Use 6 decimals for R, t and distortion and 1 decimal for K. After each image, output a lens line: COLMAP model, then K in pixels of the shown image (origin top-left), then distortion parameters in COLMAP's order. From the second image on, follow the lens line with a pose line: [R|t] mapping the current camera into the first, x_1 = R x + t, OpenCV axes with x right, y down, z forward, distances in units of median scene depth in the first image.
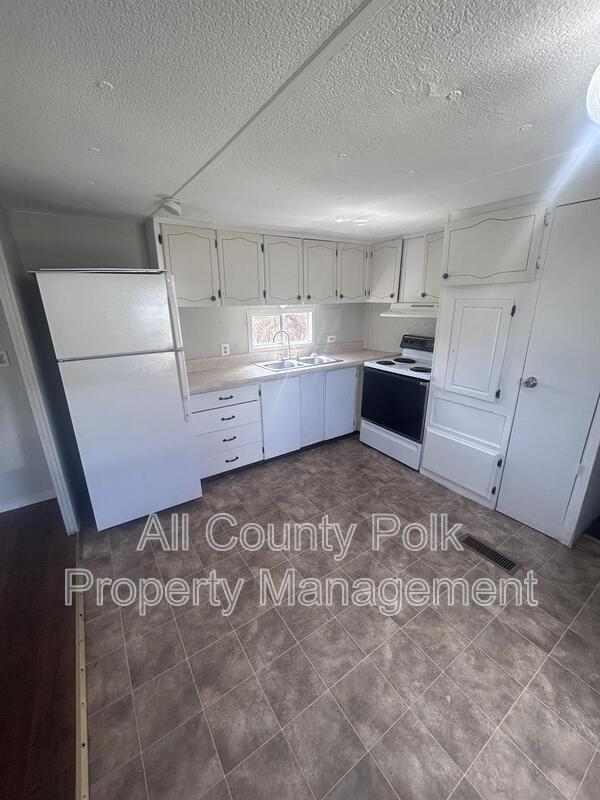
lens RADIAL K [[321.5, 0, 297.3], [0, 321.5, 398.7], [0, 0, 1]] dist [-0.002009, 0.000466]
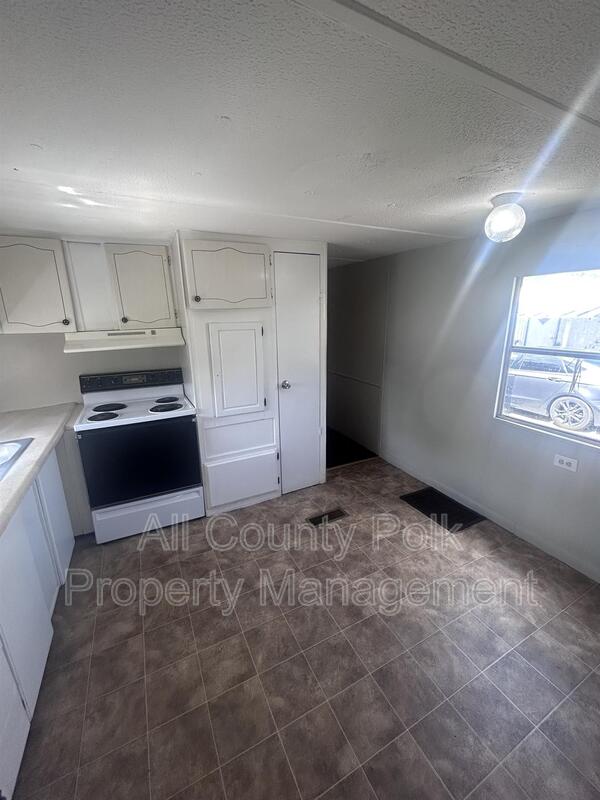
lens RADIAL K [[321.5, 0, 297.5], [0, 321.5, 399.6], [0, 0, 1]] dist [-0.002009, 0.000466]
pose [[0.119032, -0.247203, 0.961625, -0.404110], [0.316614, 0.927399, 0.199214, -0.185273], [-0.941056, 0.280751, 0.188658, 0.571196]]
